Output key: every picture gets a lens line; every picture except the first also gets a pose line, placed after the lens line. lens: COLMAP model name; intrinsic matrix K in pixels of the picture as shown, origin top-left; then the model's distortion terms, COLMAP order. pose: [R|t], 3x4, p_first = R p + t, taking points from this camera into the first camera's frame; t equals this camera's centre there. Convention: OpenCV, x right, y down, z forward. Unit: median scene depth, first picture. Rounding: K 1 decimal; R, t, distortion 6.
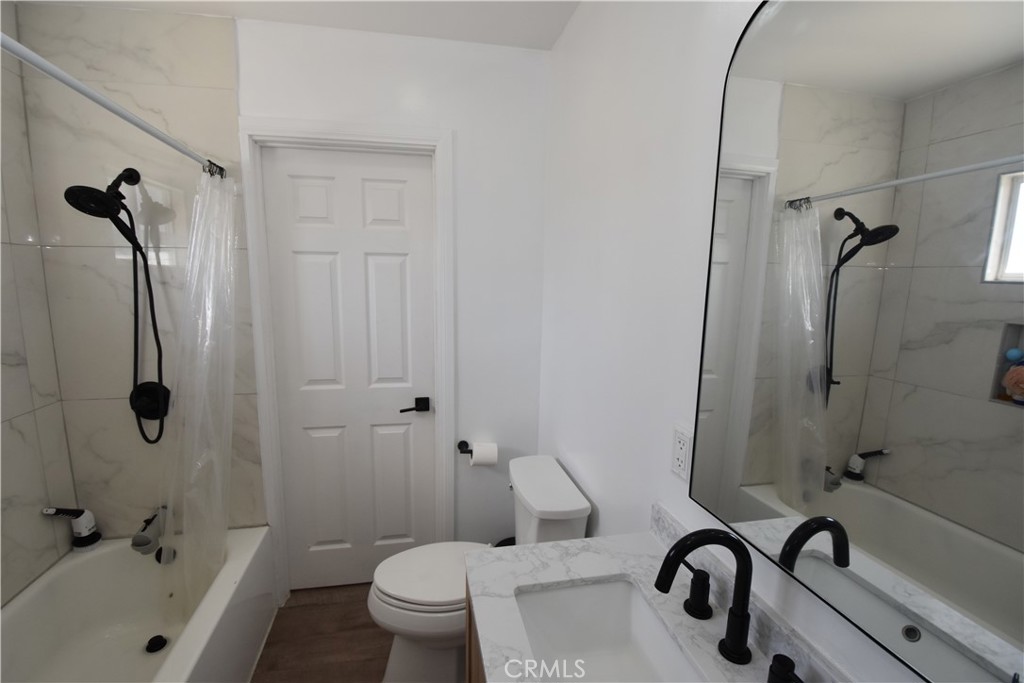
lens RADIAL K [[448.1, 0, 490.5], [0, 448.1, 342.2], [0, 0, 1]] dist [0.003174, -0.015104]
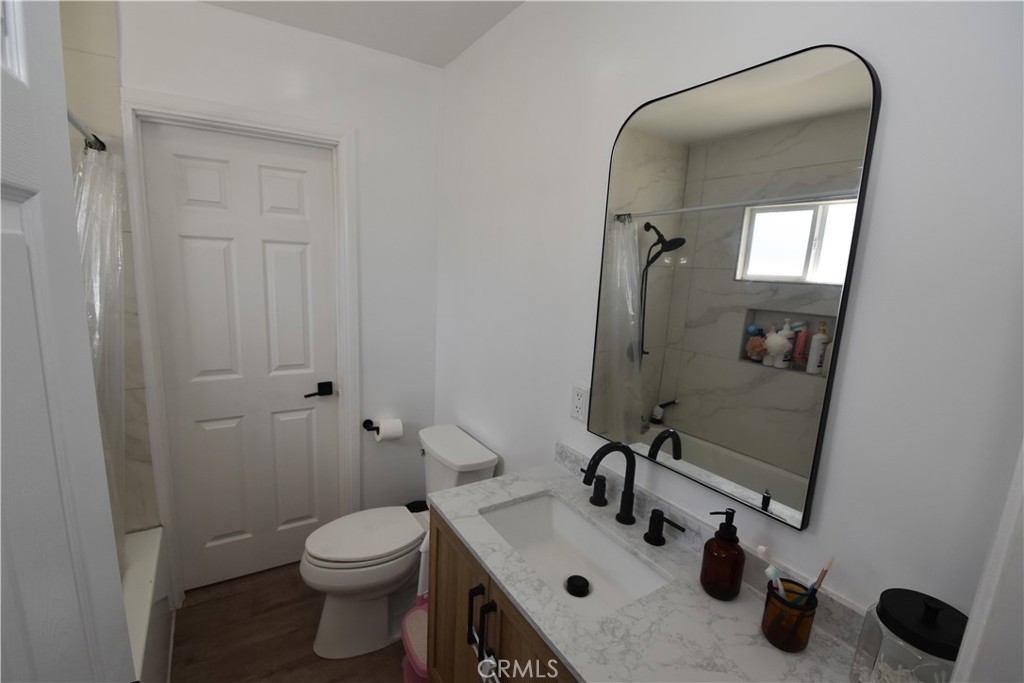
lens RADIAL K [[448.1, 0, 489.6], [0, 448.1, 340.8], [0, 0, 1]] dist [0.003174, -0.015104]
pose [[0.936275, -0.029478, 0.350030, -0.167901], [0.018749, 0.999246, 0.034000, -0.001271], [-0.350768, -0.025270, 0.936121, -0.116541]]
